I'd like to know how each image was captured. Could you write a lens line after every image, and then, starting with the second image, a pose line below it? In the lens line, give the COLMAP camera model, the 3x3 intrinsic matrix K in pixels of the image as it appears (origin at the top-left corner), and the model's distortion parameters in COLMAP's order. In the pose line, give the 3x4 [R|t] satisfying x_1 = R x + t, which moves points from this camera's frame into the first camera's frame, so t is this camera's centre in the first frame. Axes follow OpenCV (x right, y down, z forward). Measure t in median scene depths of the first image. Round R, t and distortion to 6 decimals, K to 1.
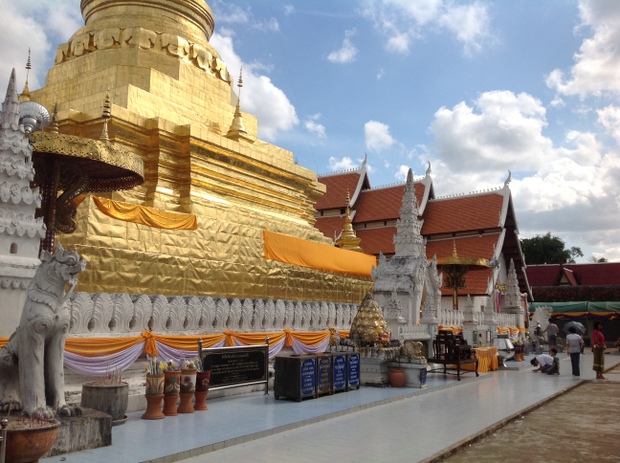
lens RADIAL K [[592.0, 0, 319.2], [0, 592.0, 232.9], [0, 0, 1]] dist [0.174162, -0.368469]
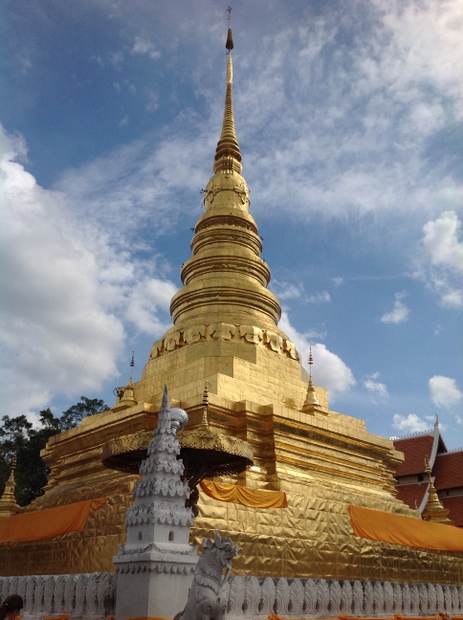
lens RADIAL K [[600.4, 0, 231.5], [0, 600.4, 310.0], [0, 0, 1]] dist [0.181880, -0.378131]
pose [[0.970843, -0.106449, -0.214783, -0.031126], [0.036774, 0.951525, -0.305366, -0.010052], [0.236877, 0.288564, 0.927696, -0.088999]]
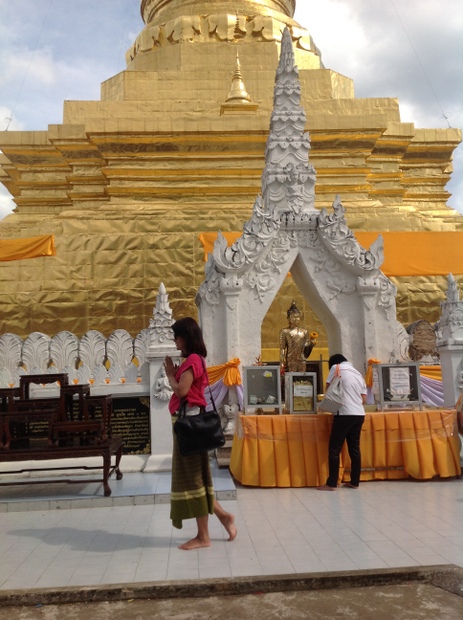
lens RADIAL K [[592.0, 0, 234.9], [0, 592.0, 311.6], [0, 0, 1]] dist [0.174162, -0.368469]
pose [[0.579494, -0.129508, -0.804621, 0.452592], [0.158464, 0.986355, -0.044632, 0.117638], [0.799422, -0.101640, 0.592109, 0.636739]]
